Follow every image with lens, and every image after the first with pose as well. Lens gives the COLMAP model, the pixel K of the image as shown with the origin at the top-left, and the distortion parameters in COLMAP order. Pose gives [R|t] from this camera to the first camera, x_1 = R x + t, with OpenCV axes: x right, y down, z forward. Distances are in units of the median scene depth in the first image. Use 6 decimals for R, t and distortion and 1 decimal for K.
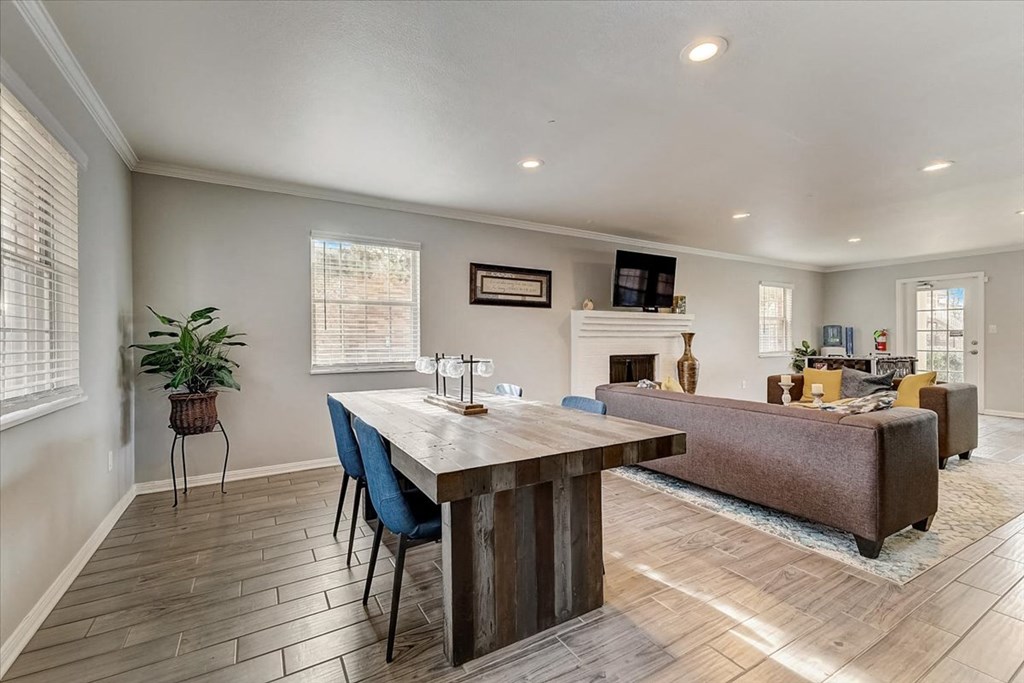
lens RADIAL K [[440.8, 0, 513.0], [0, 440.8, 339.7], [0, 0, 1]] dist [0.008497, -0.001501]
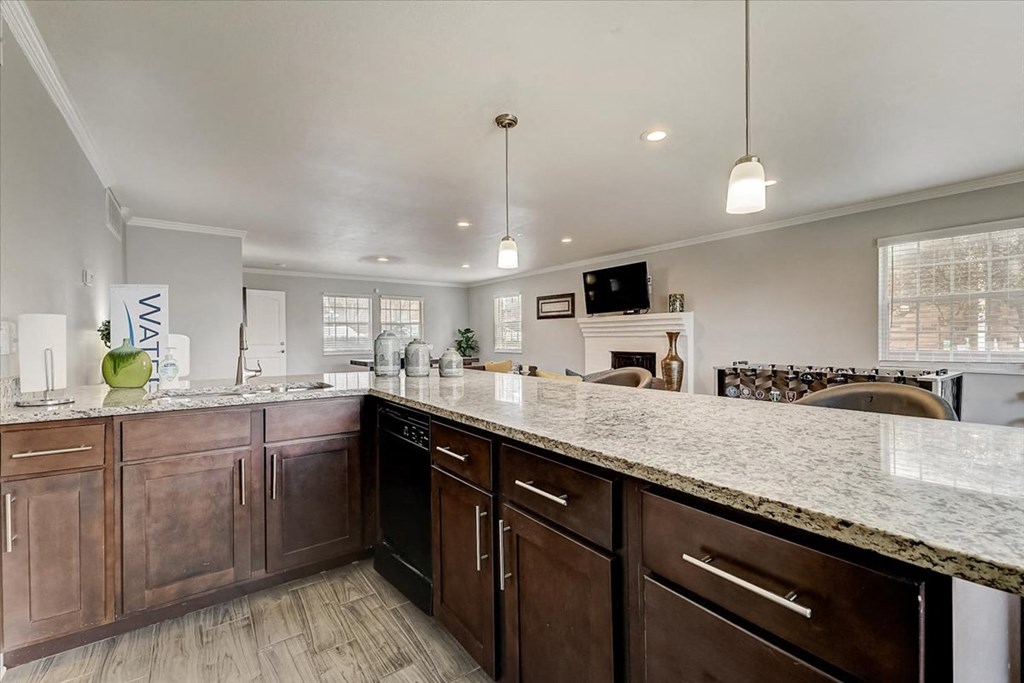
lens RADIAL K [[440.8, 0, 513.0], [0, 440.8, 338.8], [0, 0, 1]] dist [0.008497, -0.001501]
pose [[0.095333, 0.003169, -0.995440, 1.396927], [0.003984, 0.999986, 0.003565, -0.005318], [0.995437, -0.004306, 0.095319, 0.583371]]
